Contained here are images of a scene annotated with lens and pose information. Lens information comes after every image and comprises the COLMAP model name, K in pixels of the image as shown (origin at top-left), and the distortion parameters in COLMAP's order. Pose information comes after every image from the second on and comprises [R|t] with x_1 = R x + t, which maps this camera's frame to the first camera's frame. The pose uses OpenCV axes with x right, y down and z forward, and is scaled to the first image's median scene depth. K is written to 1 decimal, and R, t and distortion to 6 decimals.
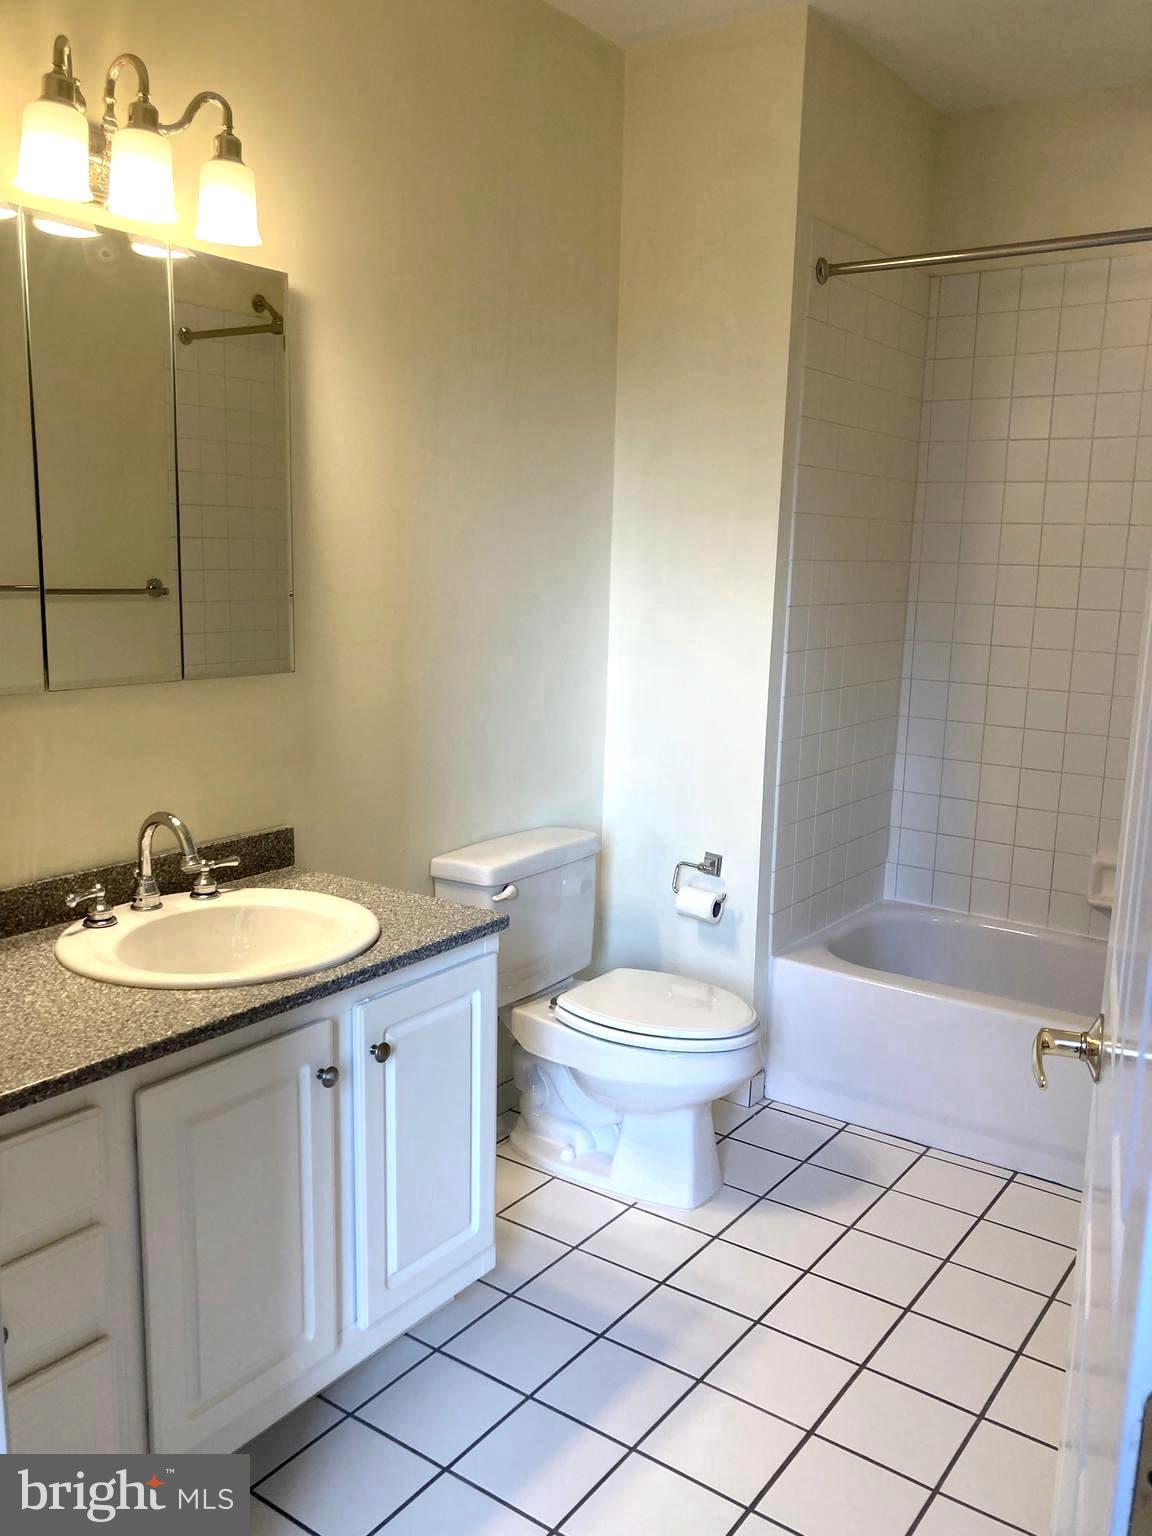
lens RADIAL K [[1260.9, 0, 577.7], [0, 1260.9, 771.2], [0, 0, 1]] dist [0.038516, -0.057109]
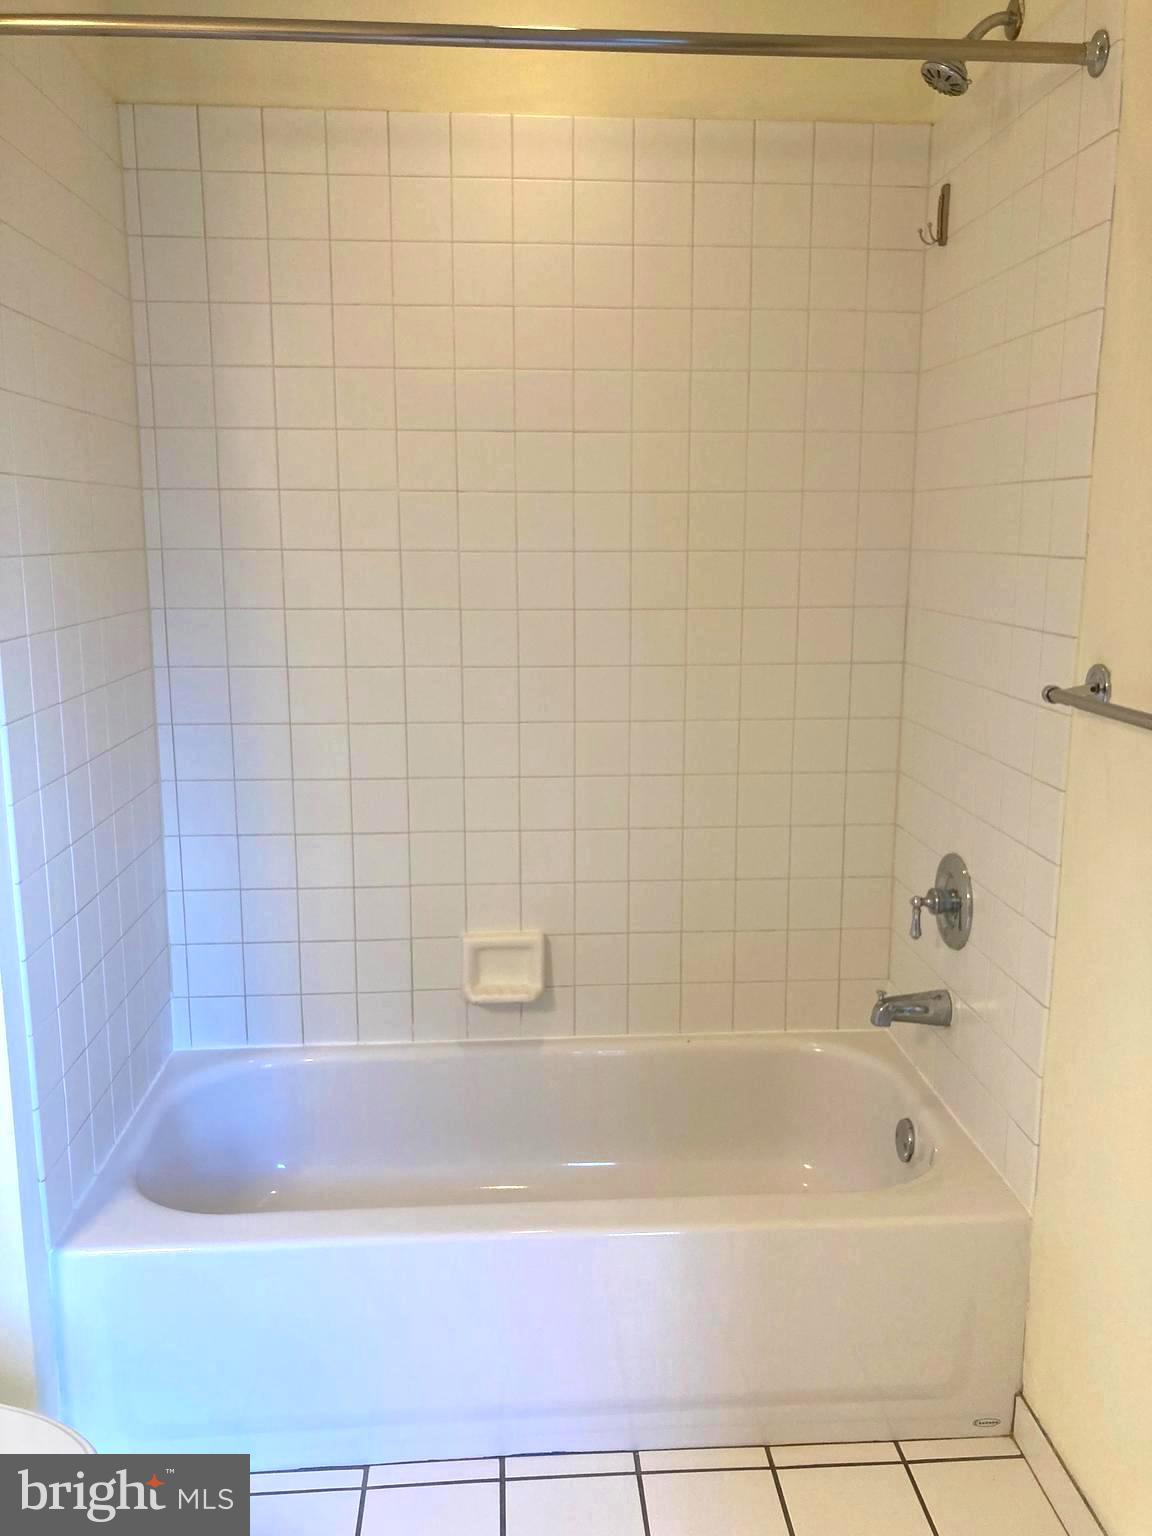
lens RADIAL K [[1260.9, 0, 581.8], [0, 1260.9, 767.6], [0, 0, 1]] dist [0.038516, -0.057109]
pose [[0.762248, -0.145153, 0.630800, 0.006322], [0.135070, 0.988747, 0.064304, -0.066212], [-0.633036, 0.036186, 0.773276, 0.364304]]
